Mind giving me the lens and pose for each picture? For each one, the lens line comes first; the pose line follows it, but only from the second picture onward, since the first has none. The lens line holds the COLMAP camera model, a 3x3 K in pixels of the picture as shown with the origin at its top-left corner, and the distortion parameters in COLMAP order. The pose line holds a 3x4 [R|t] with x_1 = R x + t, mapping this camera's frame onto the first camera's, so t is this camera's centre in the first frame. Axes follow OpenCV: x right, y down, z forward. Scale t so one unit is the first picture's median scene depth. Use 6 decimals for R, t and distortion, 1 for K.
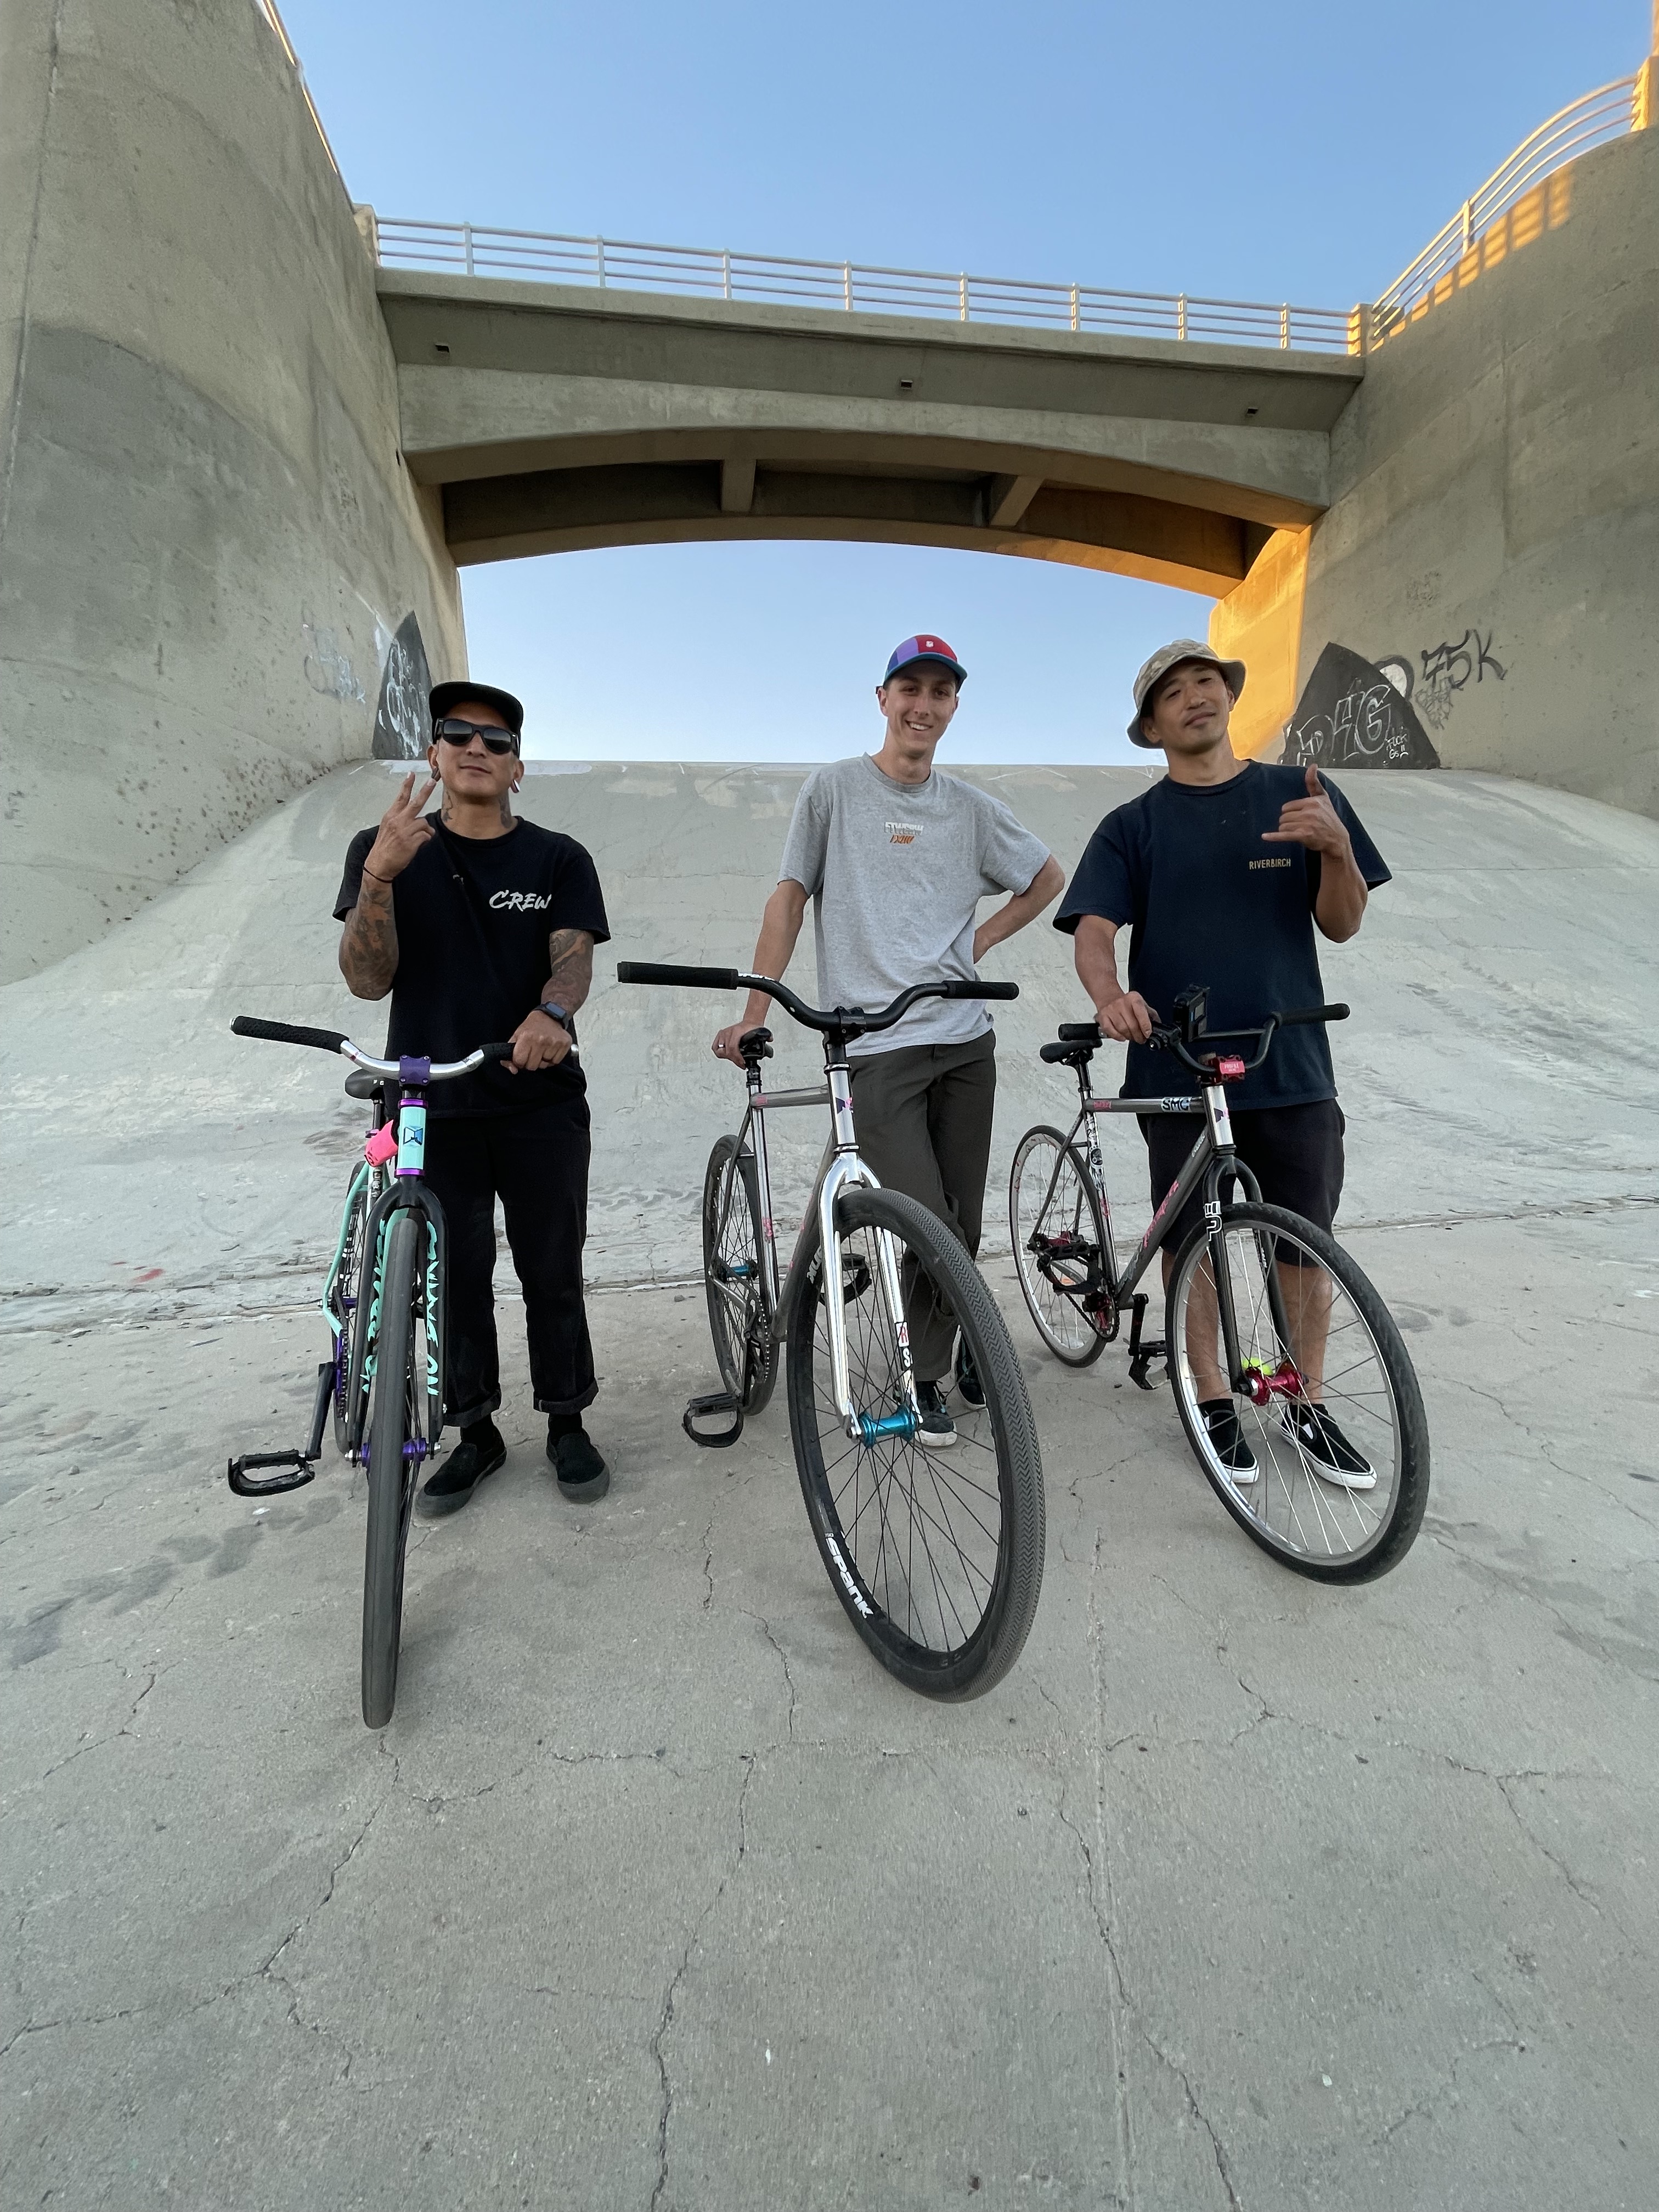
lens RADIAL K [[928.8, 0, 829.5], [0, 928.8, 1106.0], [0, 0, 1]] dist [-0.001823, 0.000243]
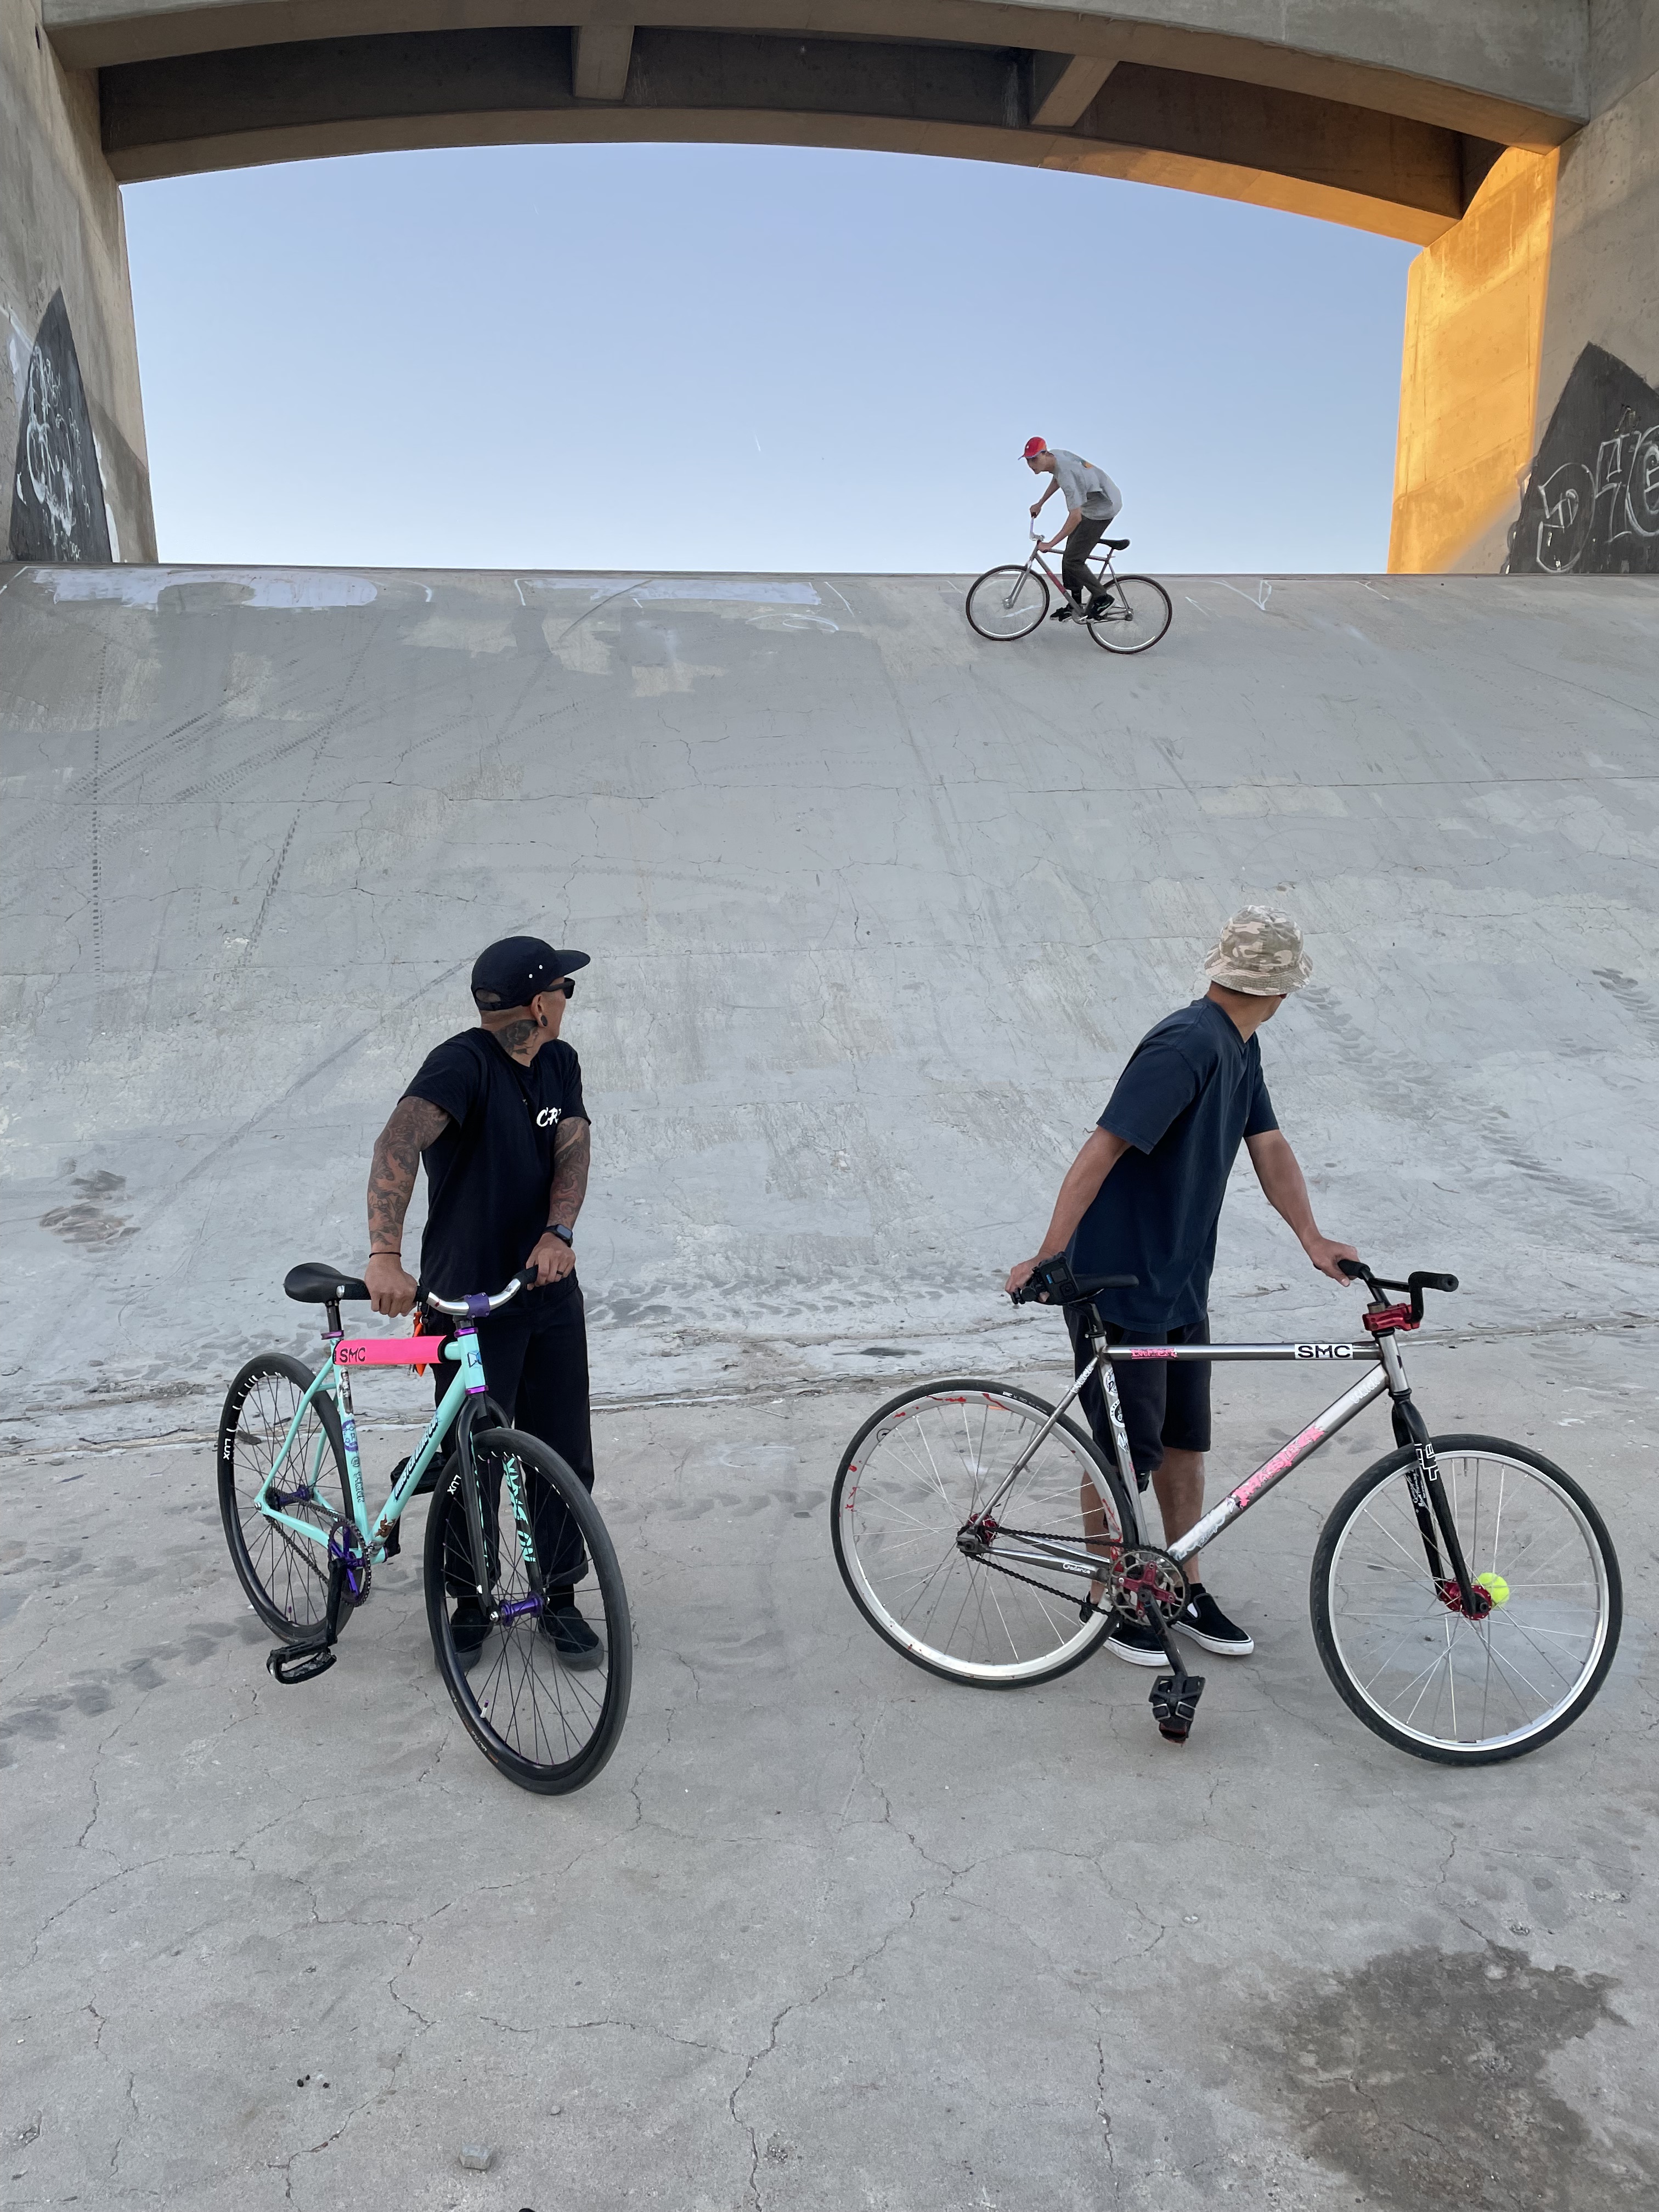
lens RADIAL K [[1745.2, 0, 818.7], [0, 1745.2, 1100.9], [0, 0, 1]] dist [0.097944, -0.128219]
pose [[0.999513, 0.002786, 0.031089, 0.026535], [-0.003406, 0.999796, 0.019892, -0.156171], [-0.031027, -0.019988, 0.999319, -0.763581]]
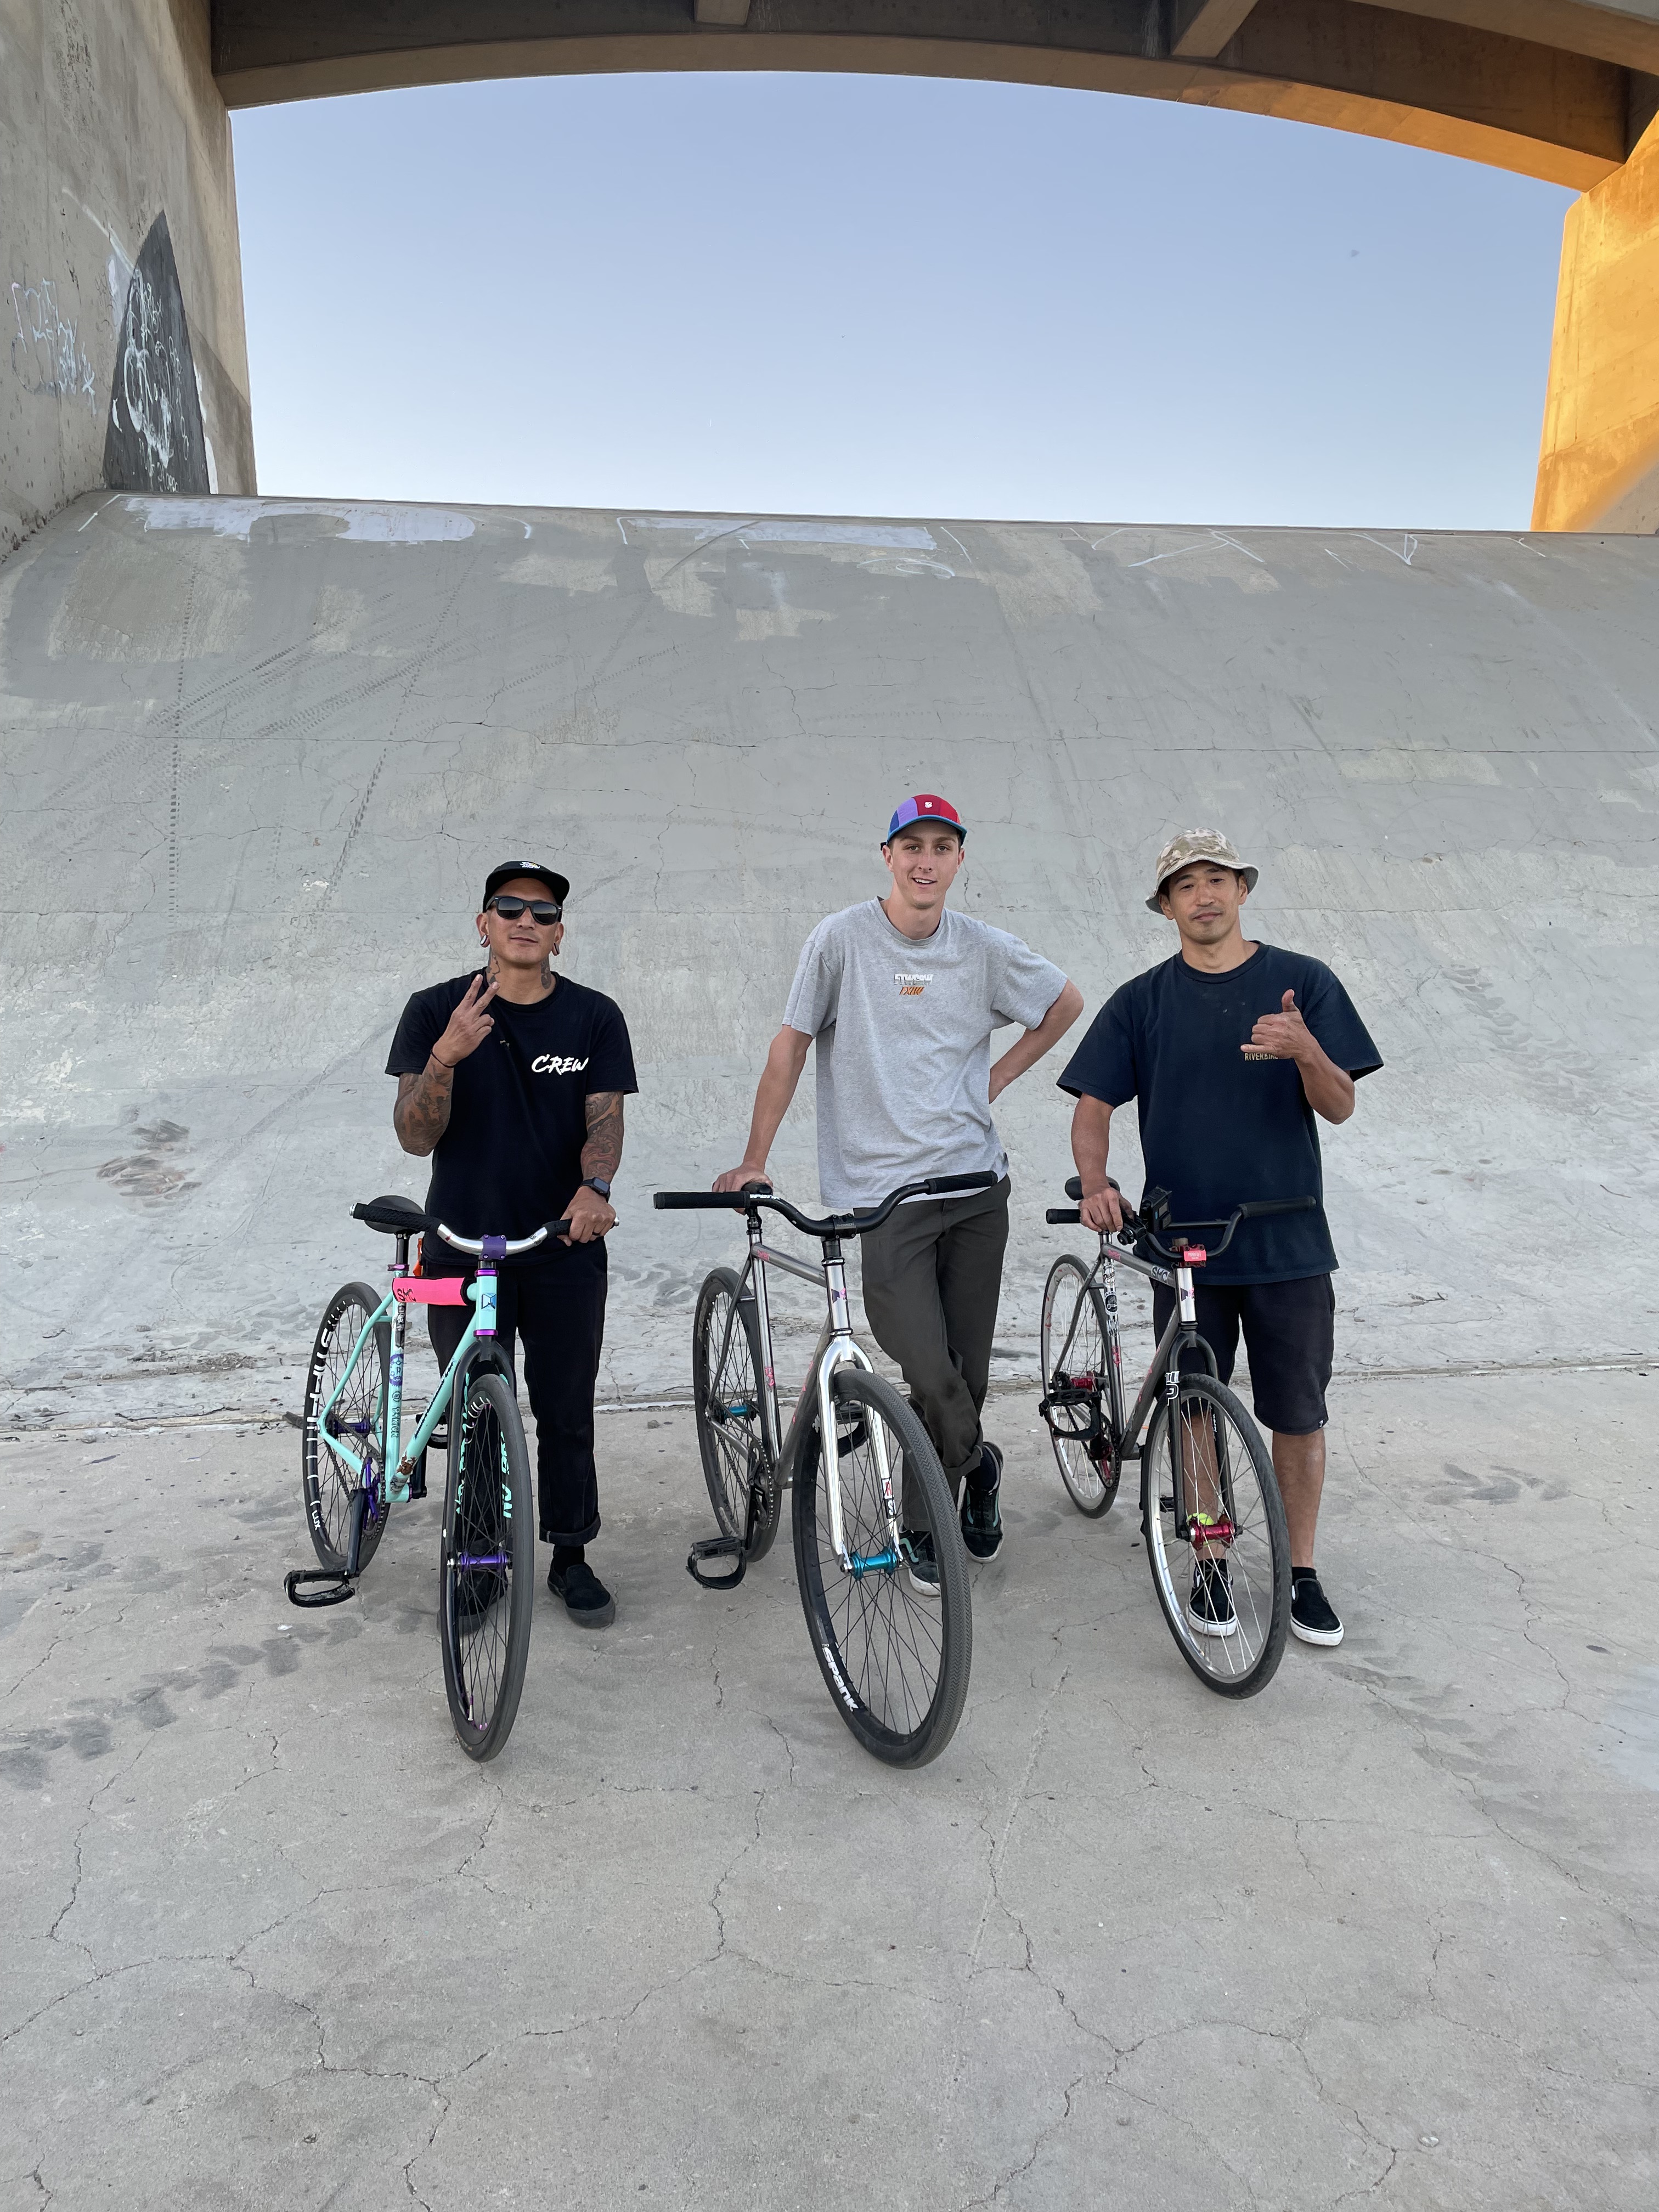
lens RADIAL K [[1745.2, 0, 818.7], [0, 1745.2, 1100.9], [0, 0, 1]] dist [0.097944, -0.128219]
pose [[0.999196, 0.036788, -0.015936, 0.000760], [-0.036169, 0.998641, 0.037528, -0.150213], [0.017295, -0.036921, 0.999169, -0.569951]]
